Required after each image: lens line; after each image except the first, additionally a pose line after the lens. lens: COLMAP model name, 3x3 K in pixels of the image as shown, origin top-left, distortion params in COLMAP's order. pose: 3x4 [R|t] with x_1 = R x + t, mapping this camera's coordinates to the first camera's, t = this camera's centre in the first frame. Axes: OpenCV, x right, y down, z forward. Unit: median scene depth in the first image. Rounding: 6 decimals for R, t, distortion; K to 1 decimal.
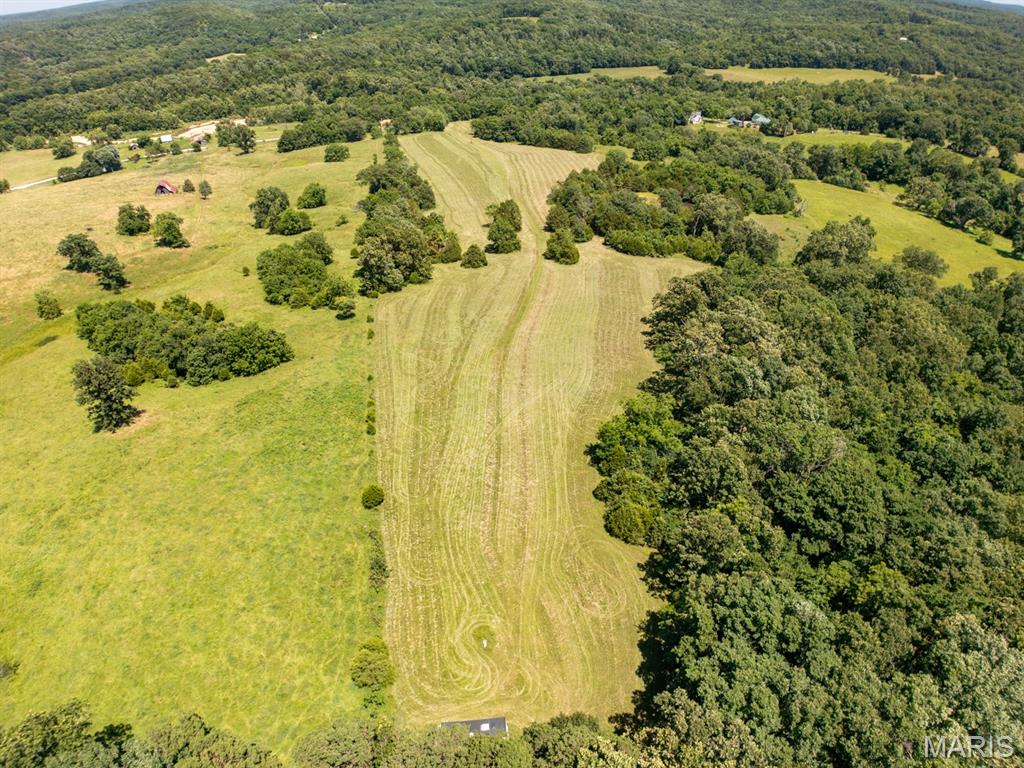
lens RADIAL K [[598.3, 0, 512.6], [0, 598.3, 384.1], [0, 0, 1]] dist [-0.046196, -0.024279]
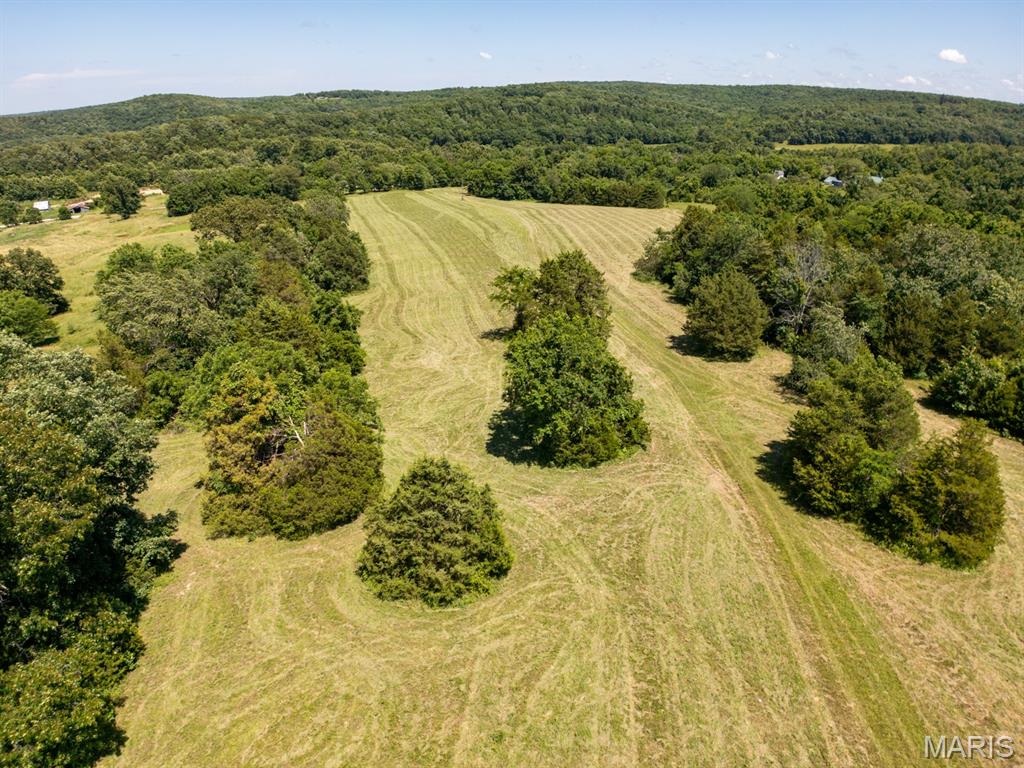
lens RADIAL K [[598.3, 0, 512.6], [0, 598.3, 384.1], [0, 0, 1]] dist [-0.046196, -0.024279]
pose [[0.999973, -0.001712, 0.007184, -0.041743], [0.002824, 0.987488, -0.157667, -0.219975], [-0.006824, 0.157683, 0.987466, 0.797423]]
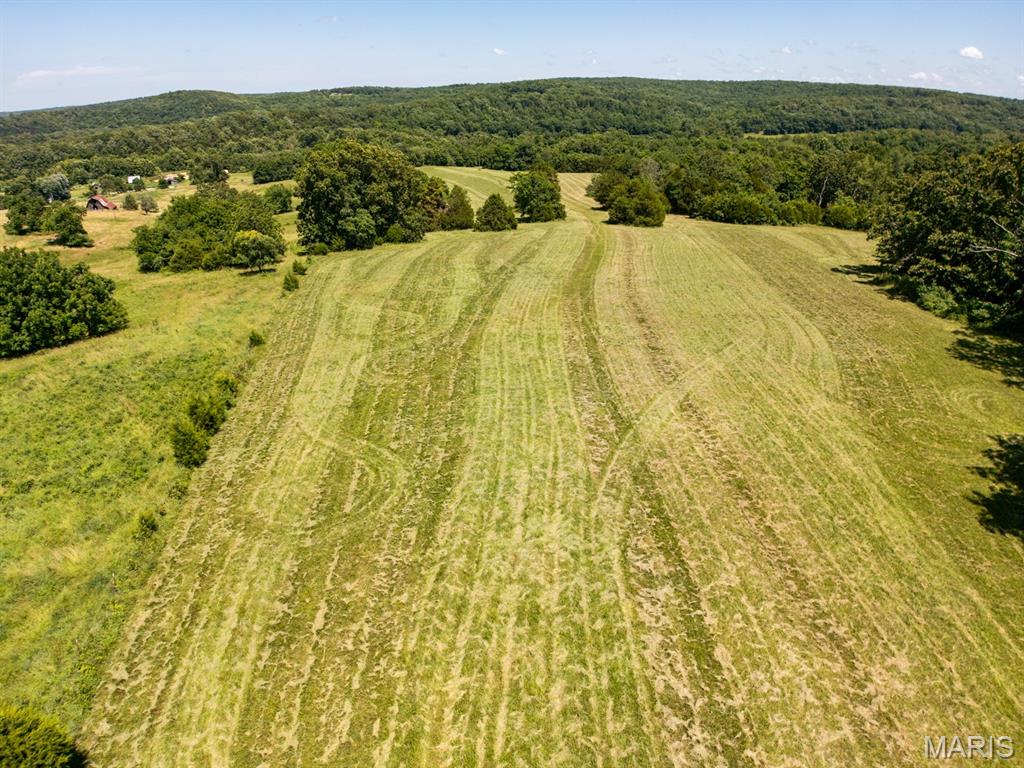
lens RADIAL K [[598.3, 0, 512.6], [0, 598.3, 384.1], [0, 0, 1]] dist [-0.046196, -0.024279]
pose [[0.999998, -0.001824, 0.000743, -0.045903], [0.001916, 0.988455, -0.151504, 0.050191], [-0.000458, 0.151505, 0.988456, 0.407289]]
